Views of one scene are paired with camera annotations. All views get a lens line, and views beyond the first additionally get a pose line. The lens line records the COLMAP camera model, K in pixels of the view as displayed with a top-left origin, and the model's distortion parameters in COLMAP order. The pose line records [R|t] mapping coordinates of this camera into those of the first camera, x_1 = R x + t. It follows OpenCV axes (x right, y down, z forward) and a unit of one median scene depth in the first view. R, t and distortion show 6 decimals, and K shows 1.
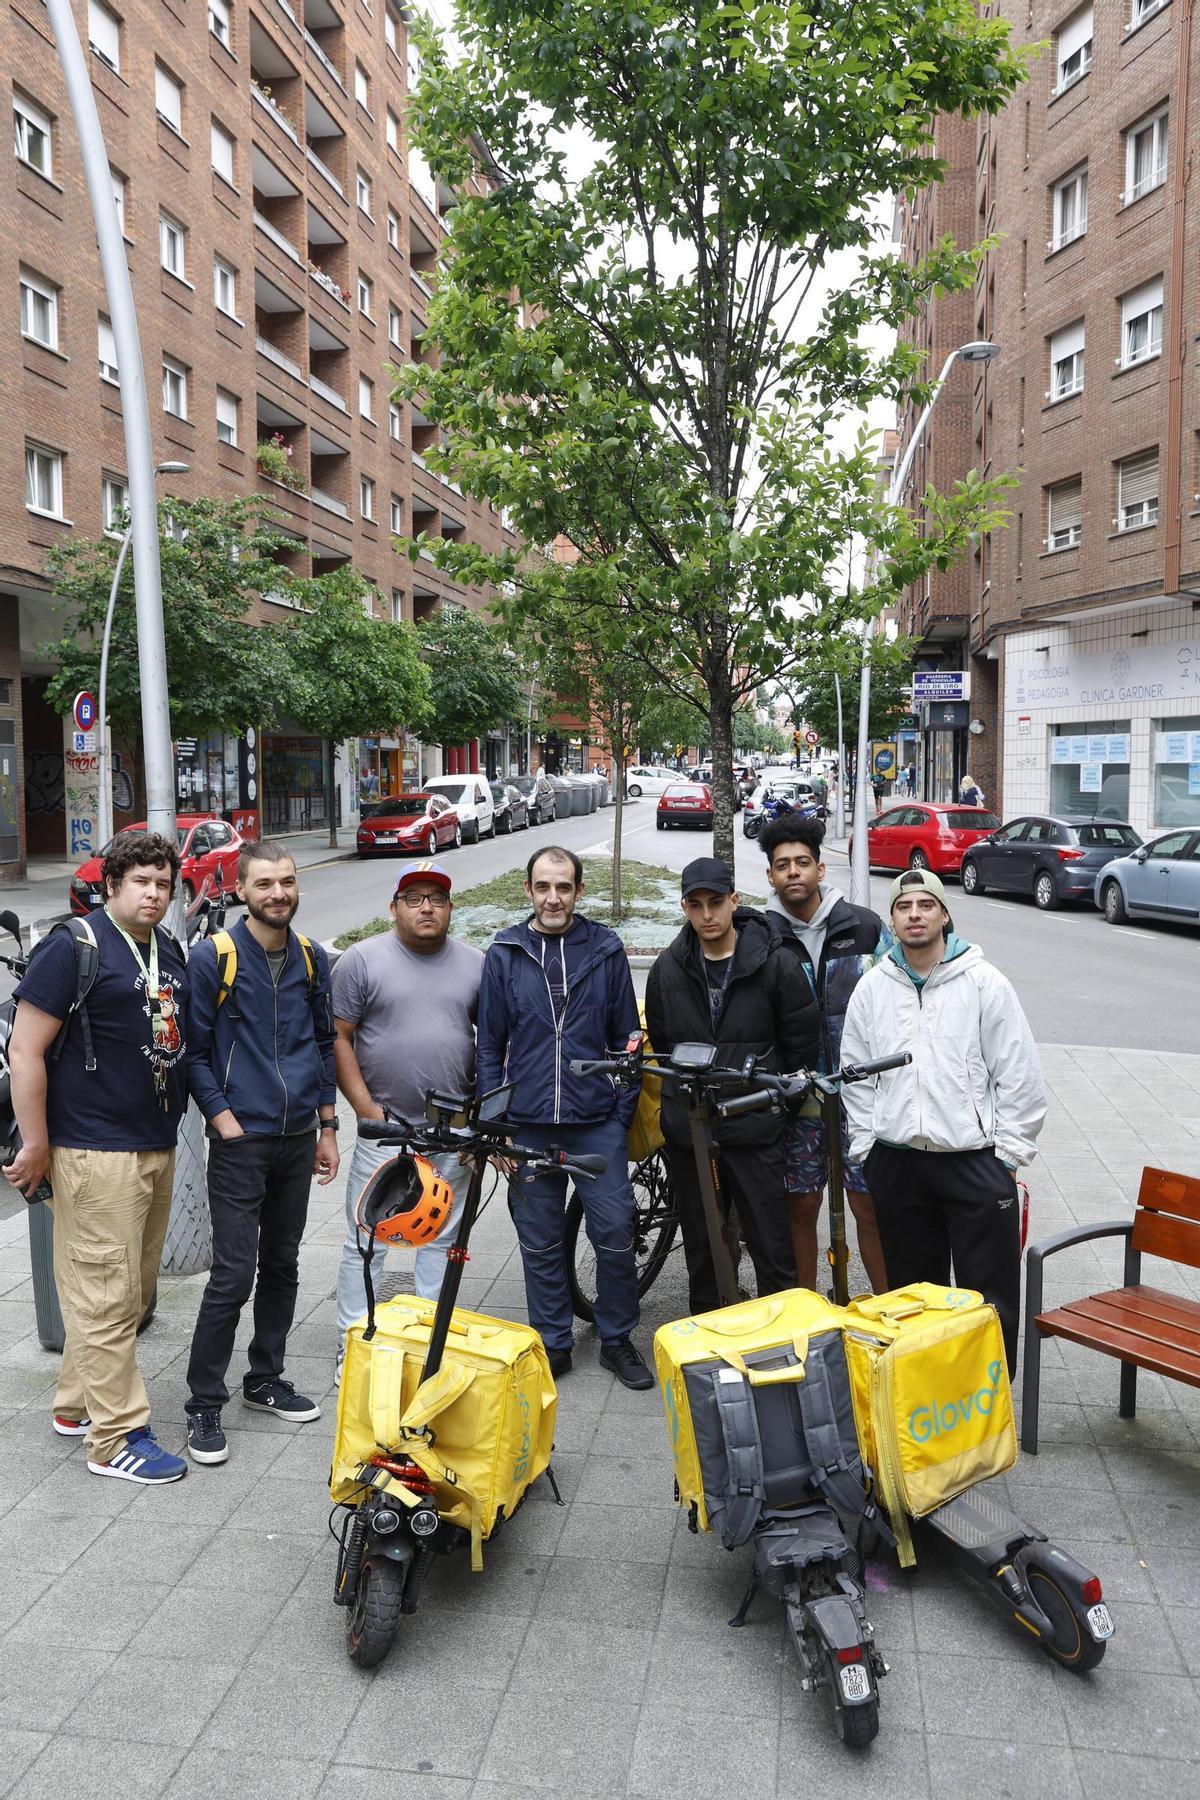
lens RADIAL K [[1571.1, 0, 574.6], [0, 1571.1, 902.3], [0, 0, 1]] dist [-0.053404, 0.121440]
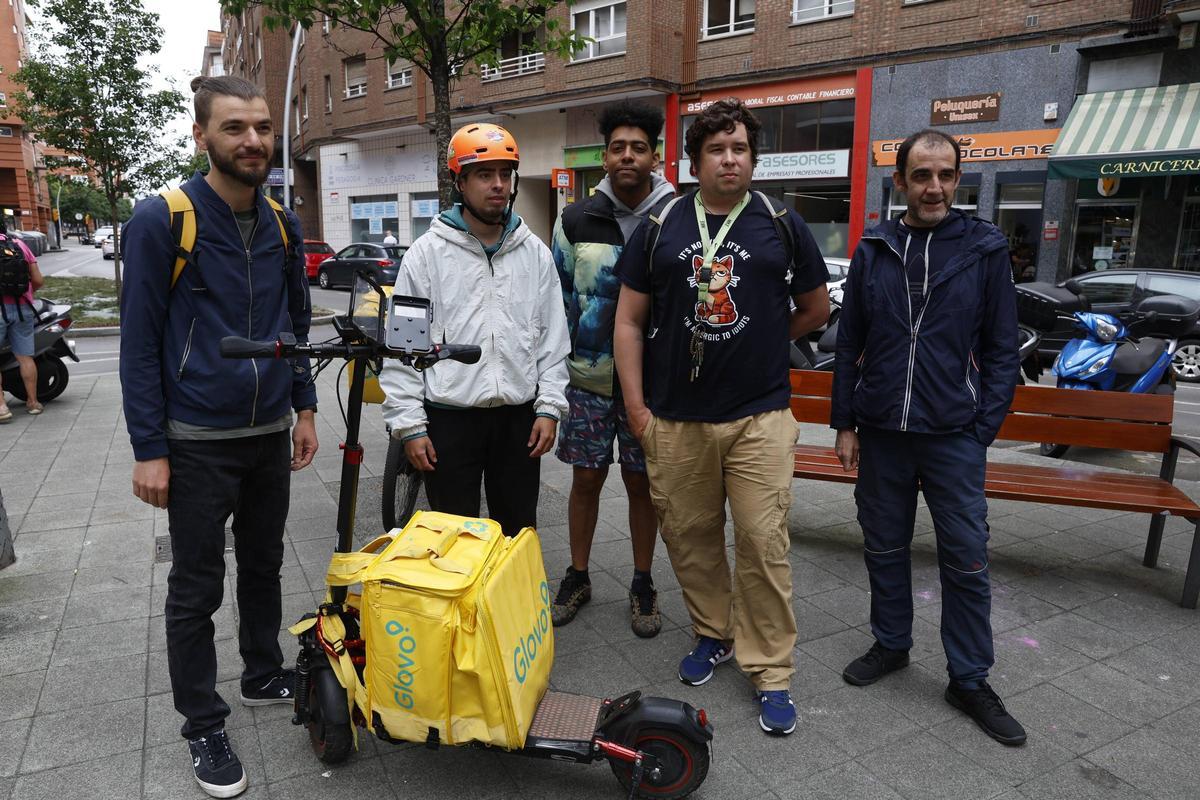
lens RADIAL K [[821.6, 0, 581.4], [0, 821.6, 407.3], [0, 0, 1]] dist [-0.099415, 0.082644]
pose [[0.808577, -0.107251, 0.578533, -0.157513], [0.037736, 0.990675, 0.130915, 0.048324], [-0.587179, -0.084023, 0.805085, 0.219617]]
